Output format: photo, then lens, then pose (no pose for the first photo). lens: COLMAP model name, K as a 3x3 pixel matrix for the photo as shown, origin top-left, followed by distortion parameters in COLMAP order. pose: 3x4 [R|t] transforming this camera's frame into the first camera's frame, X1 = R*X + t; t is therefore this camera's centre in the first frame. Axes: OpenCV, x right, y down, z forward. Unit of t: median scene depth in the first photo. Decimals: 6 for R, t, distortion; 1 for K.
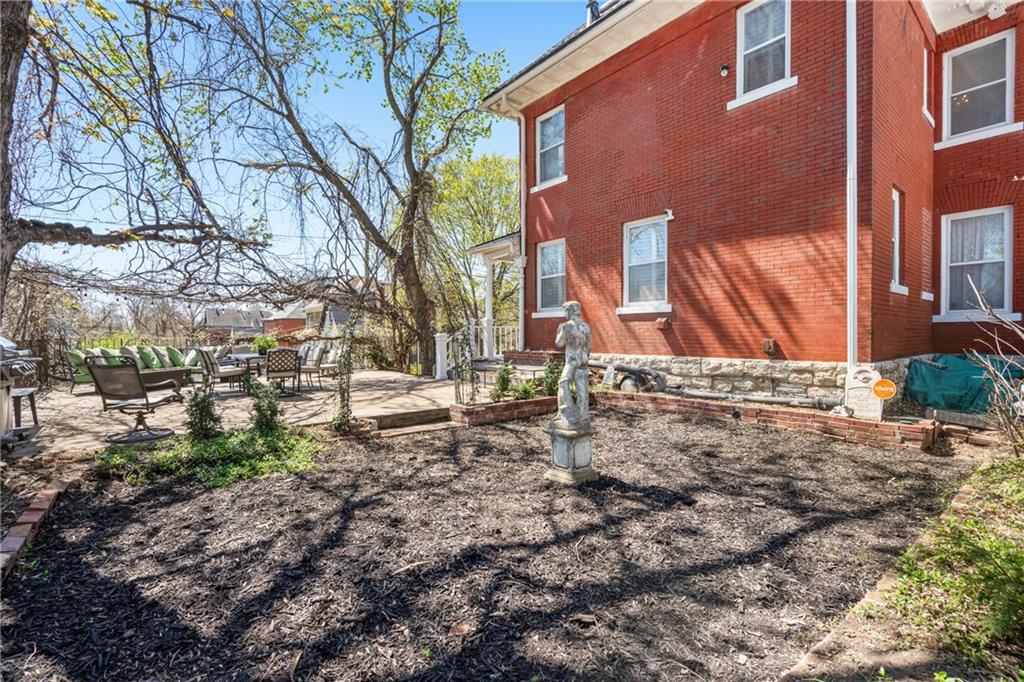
lens RADIAL K [[466.9, 0, 514.4], [0, 466.9, 342.6], [0, 0, 1]] dist [0.002034, 0.000201]
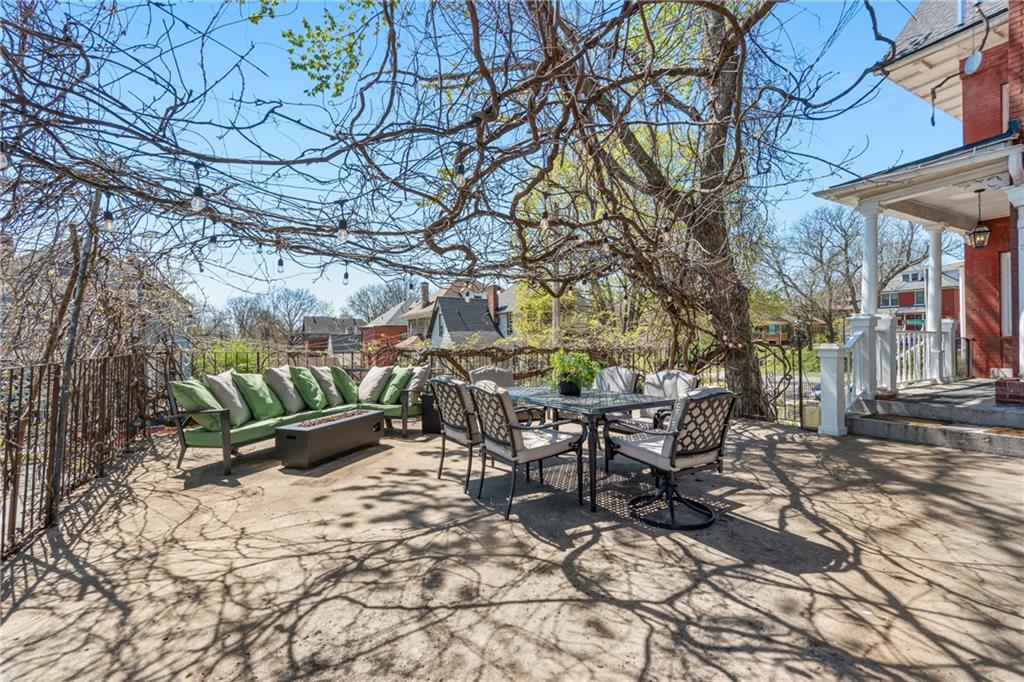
lens RADIAL K [[466.9, 0, 506.8], [0, 466.9, 340.9], [0, 0, 1]] dist [0.002034, 0.000201]
pose [[0.988506, 0.001639, -0.151173, -0.452520], [-0.004720, 0.999788, -0.020027, -0.012497], [0.151108, 0.020510, 0.988304, 0.477543]]
